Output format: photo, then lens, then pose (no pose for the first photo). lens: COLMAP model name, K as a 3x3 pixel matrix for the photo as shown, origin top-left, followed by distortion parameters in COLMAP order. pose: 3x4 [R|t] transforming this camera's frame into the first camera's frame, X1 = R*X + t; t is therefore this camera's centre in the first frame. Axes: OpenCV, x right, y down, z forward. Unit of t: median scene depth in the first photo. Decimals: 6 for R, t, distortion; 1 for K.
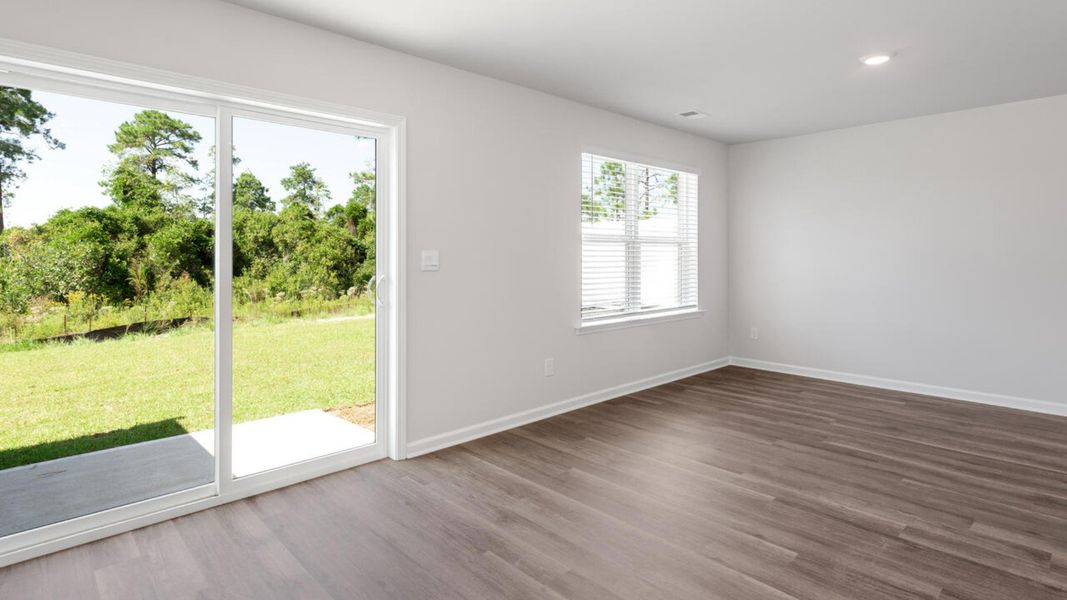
lens RADIAL K [[545.7, 0, 533.0], [0, 545.7, 257.5], [0, 0, 1]] dist [-0.008803, 0.000296]
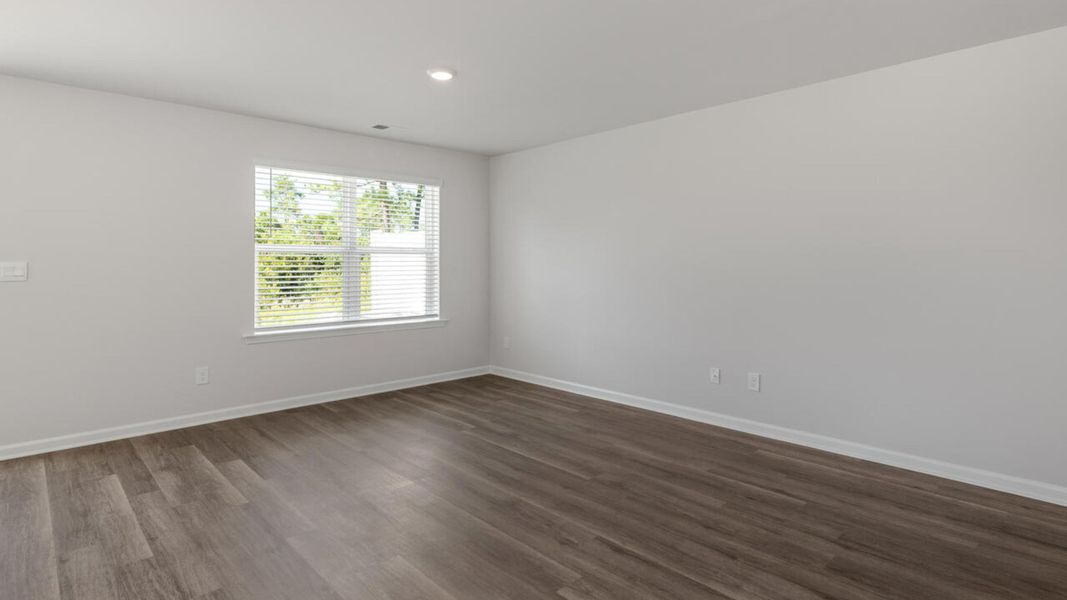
lens RADIAL K [[542.1, 0, 535.5], [0, 542.1, 254.9], [0, 0, 1]] dist [0.000795, 0.000057]
pose [[0.999988, -0.000773, 0.004749, 0.796451], [0.000886, 0.999717, -0.023787, 0.000611], [-0.004729, 0.023791, 0.999706, -0.029393]]
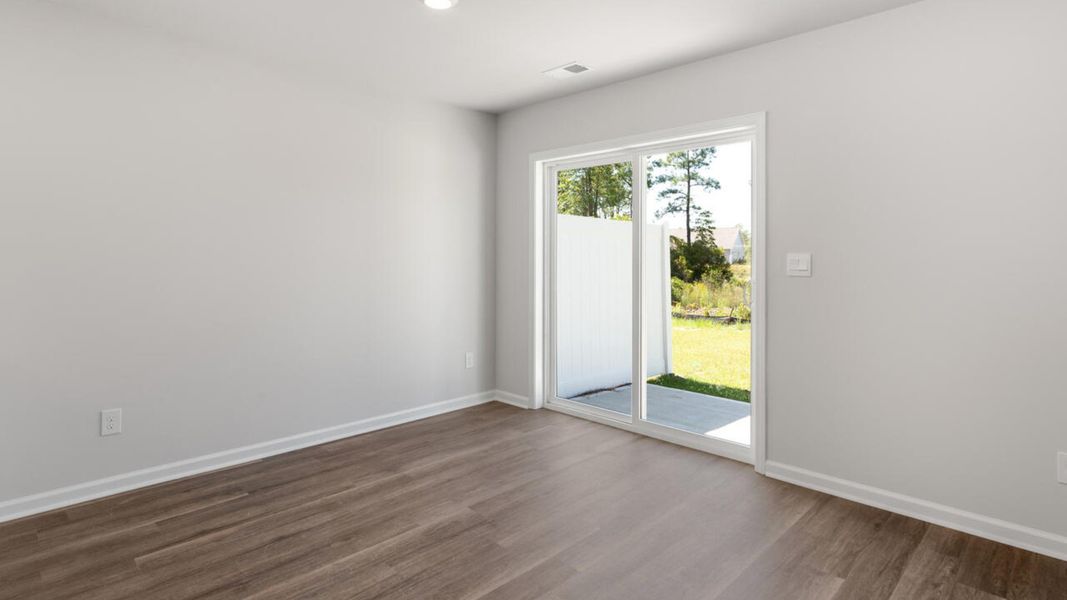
lens RADIAL K [[545.7, 0, 533.0], [0, 545.7, 257.5], [0, 0, 1]] dist [-0.008803, 0.000296]
pose [[0.031356, 0.006842, -0.999485, 0.670592], [-0.007510, 0.999950, 0.006609, -0.008338], [0.999480, 0.007299, 0.031406, 0.553482]]
